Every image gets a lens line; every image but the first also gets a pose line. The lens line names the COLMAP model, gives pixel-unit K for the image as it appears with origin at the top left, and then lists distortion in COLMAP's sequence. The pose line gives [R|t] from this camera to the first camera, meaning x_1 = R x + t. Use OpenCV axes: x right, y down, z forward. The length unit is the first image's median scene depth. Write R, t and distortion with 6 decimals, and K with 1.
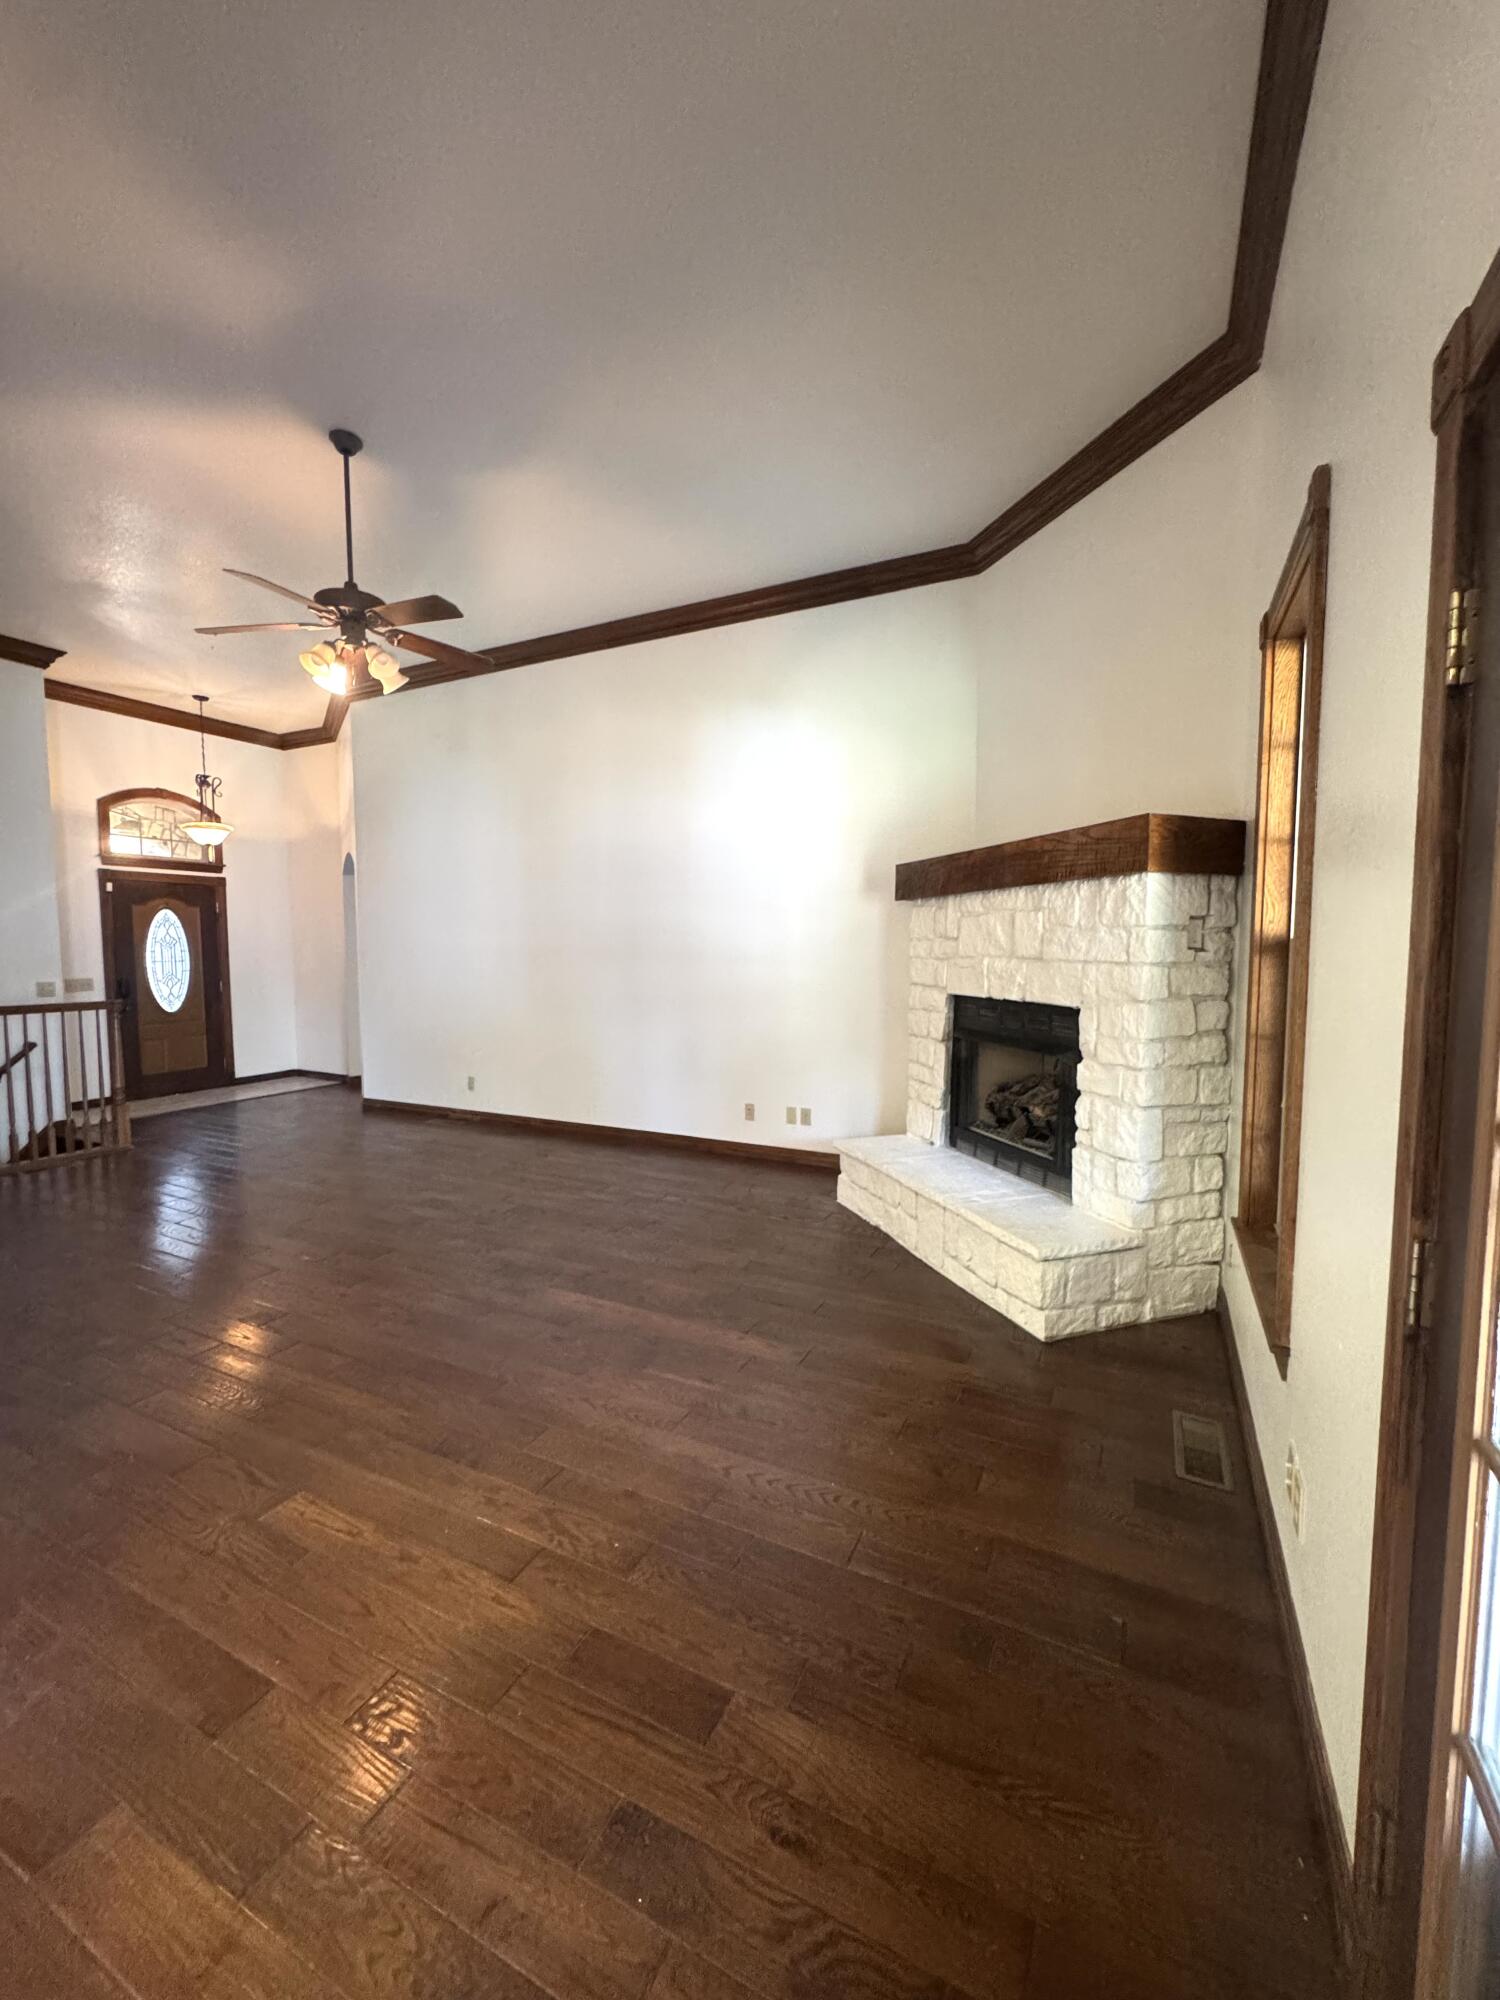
lens RADIAL K [[803.6, 0, 751.1], [0, 803.6, 1000.7], [0, 0, 1]] dist [-0.002728, 0.000365]
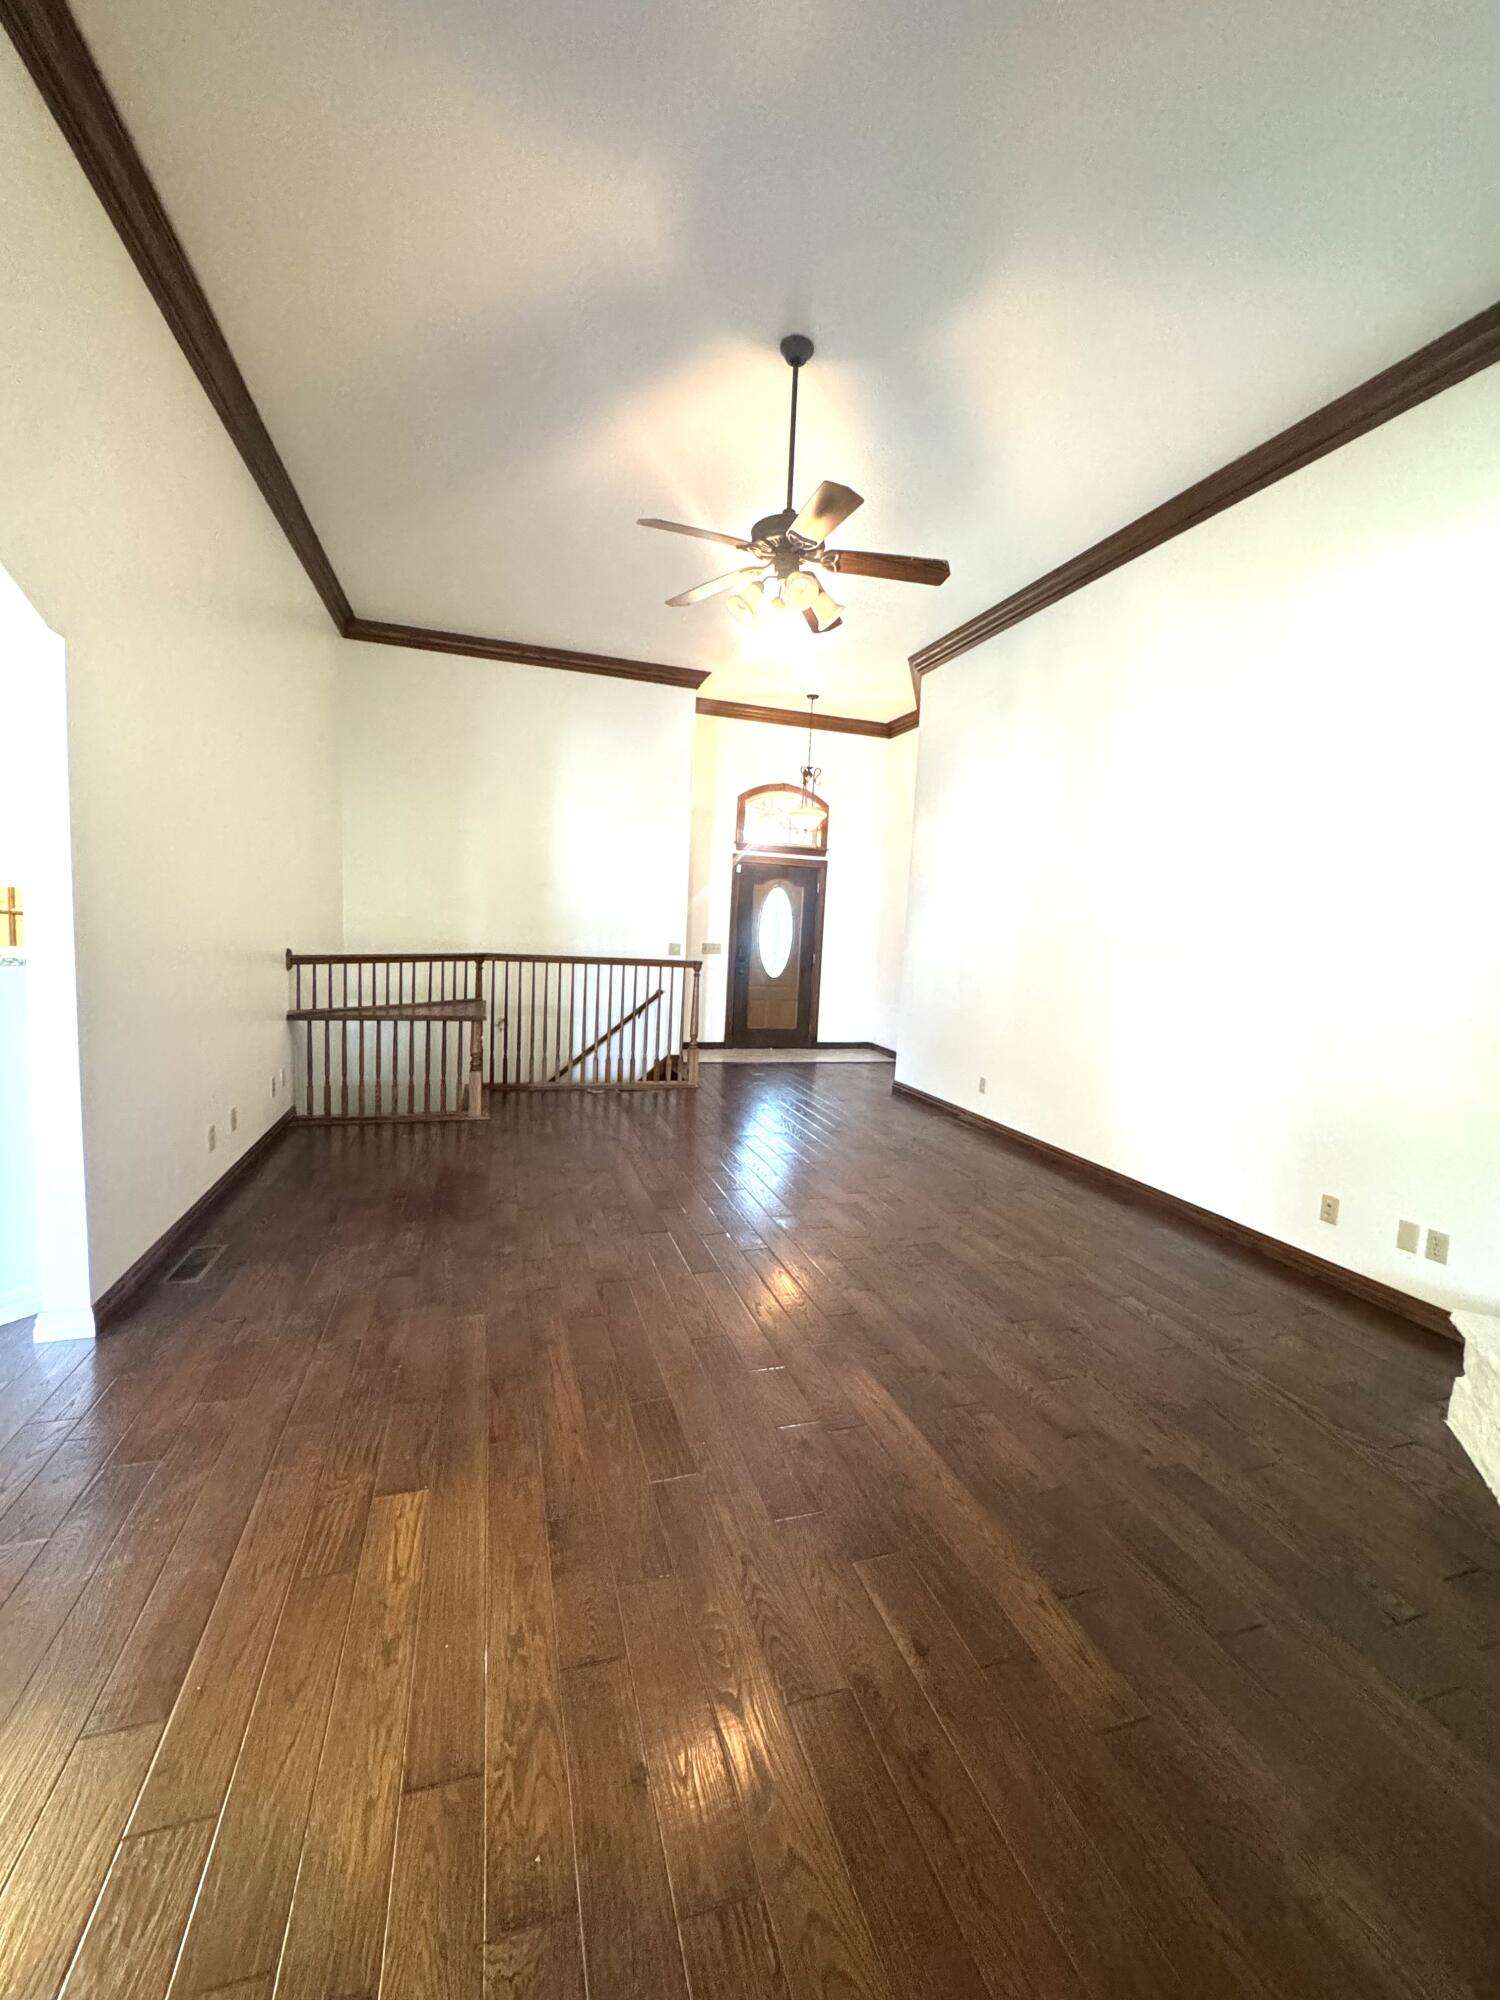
lens RADIAL K [[803.6, 0, 748.9], [0, 803.6, 997.1], [0, 0, 1]] dist [-0.002728, 0.000365]
pose [[0.696443, 0.103573, -0.710099, 0.123432], [-0.102649, 0.993732, 0.044267, -0.008288], [0.710233, 0.042061, 0.702709, 0.261140]]
